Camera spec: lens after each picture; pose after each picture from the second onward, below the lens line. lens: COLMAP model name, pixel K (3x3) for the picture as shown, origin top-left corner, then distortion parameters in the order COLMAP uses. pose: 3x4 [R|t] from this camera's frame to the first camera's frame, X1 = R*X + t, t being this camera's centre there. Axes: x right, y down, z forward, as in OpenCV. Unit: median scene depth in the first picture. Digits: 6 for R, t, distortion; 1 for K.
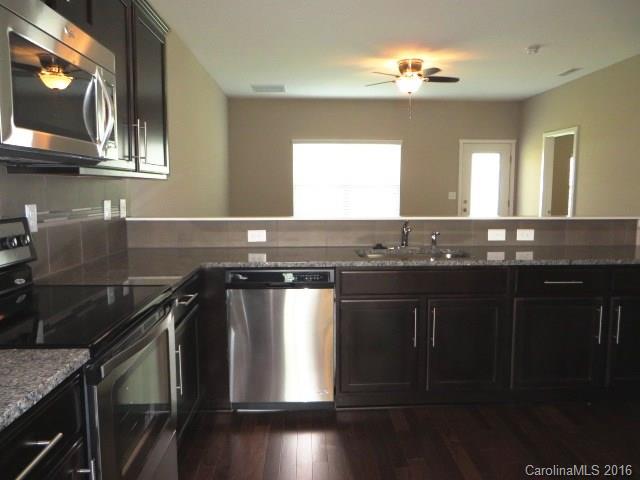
lens RADIAL K [[479.6, 0, 323.0], [0, 479.6, 241.0], [0, 0, 1]] dist [-0.009885, -0.009989]
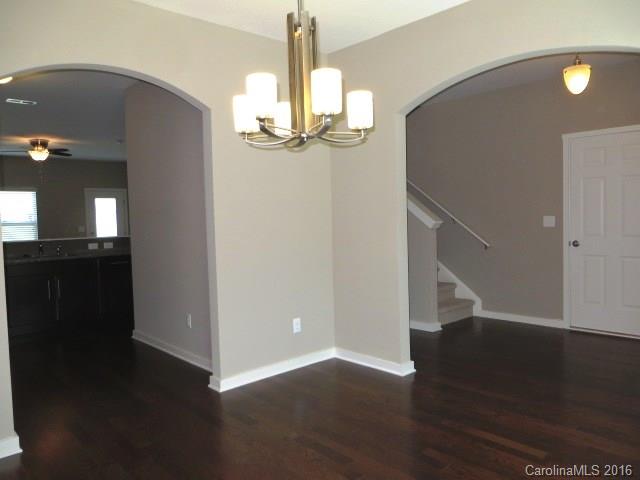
lens RADIAL K [[479.6, 0, 320.2], [0, 479.6, 238.4], [0, 0, 1]] dist [-0.009885, -0.009989]
pose [[0.775105, -0.054637, 0.629465, -0.170443], [0.101141, 0.994136, -0.038252, 0.142786], [-0.623684, 0.093314, 0.776087, -1.241949]]
